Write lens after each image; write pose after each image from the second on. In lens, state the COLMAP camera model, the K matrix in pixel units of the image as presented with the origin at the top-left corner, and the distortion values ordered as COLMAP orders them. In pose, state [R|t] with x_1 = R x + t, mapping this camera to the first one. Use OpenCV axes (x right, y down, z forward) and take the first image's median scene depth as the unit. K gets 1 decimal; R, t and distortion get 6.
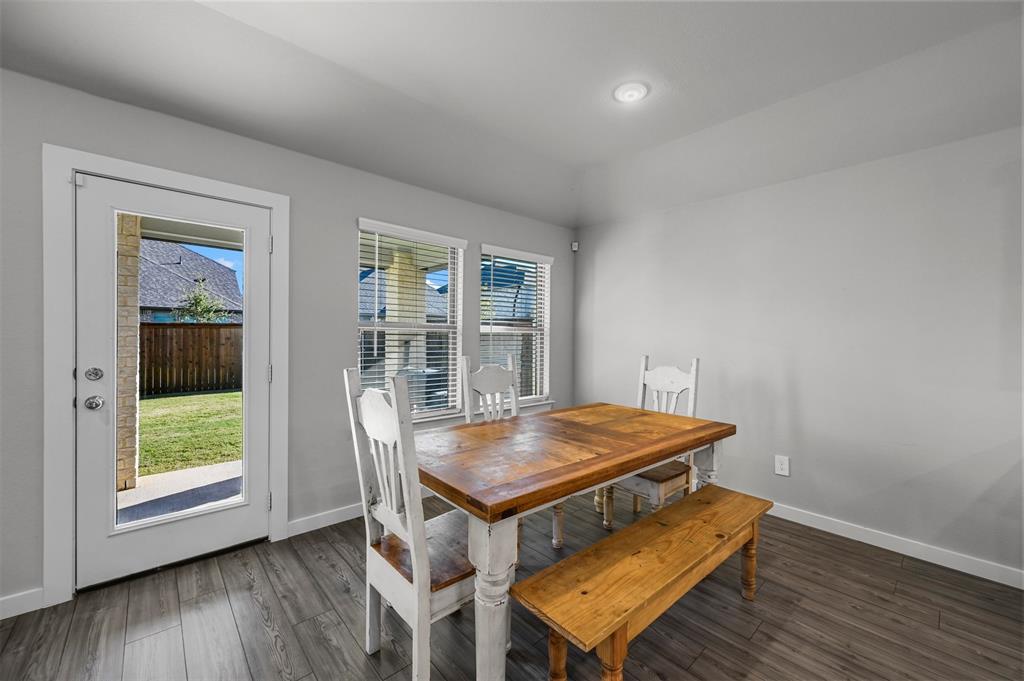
lens RADIAL K [[403.4, 0, 517.2], [0, 403.4, 340.3], [0, 0, 1]] dist [-0.003205, 0.001065]
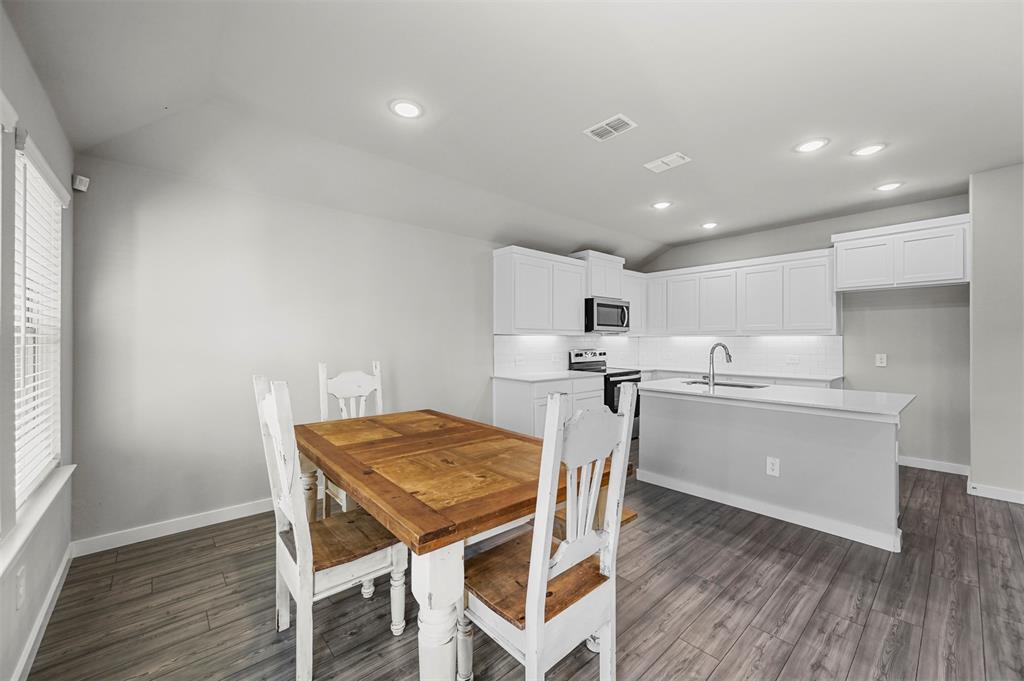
lens RADIAL K [[403.4, 0, 518.0], [0, 403.4, 339.4], [0, 0, 1]] dist [-0.003205, 0.001065]
pose [[0.005901, -0.007842, 0.999952, -0.694488], [0.010547, 0.999914, 0.007779, -0.019854], [-0.999927, 0.010500, 0.005983, 0.646701]]
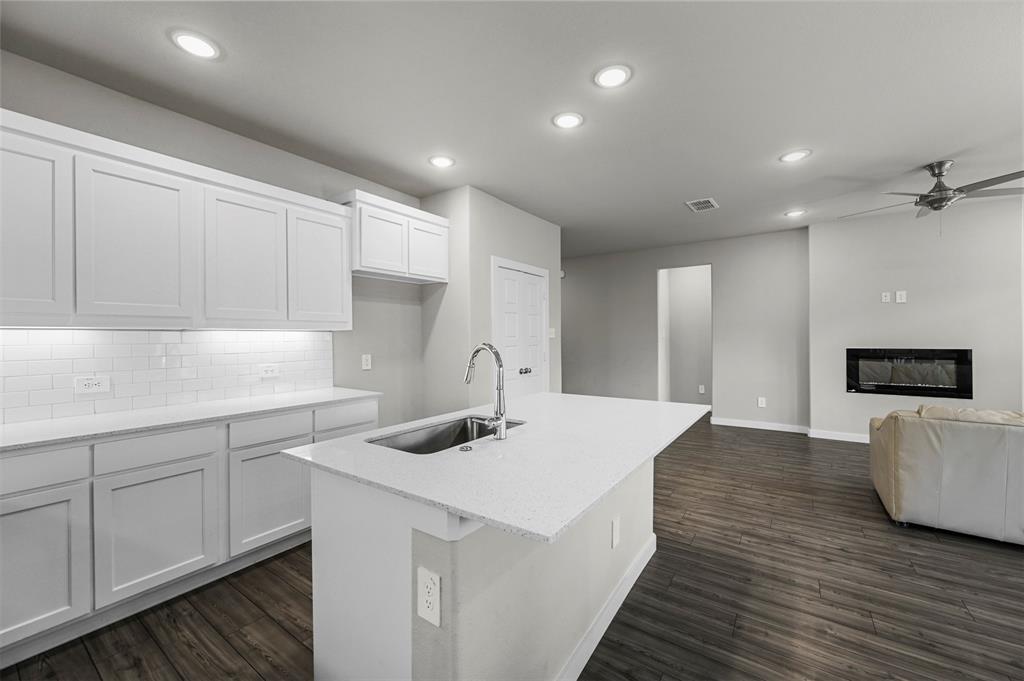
lens RADIAL K [[403.4, 0, 512.8], [0, 403.4, 338.2], [0, 0, 1]] dist [-0.003205, 0.001065]
pose [[-0.975089, -0.003785, -0.221781, 0.807599], [-0.006674, 0.999902, 0.012278, -0.006691], [0.221713, 0.013452, -0.975019, 0.611252]]
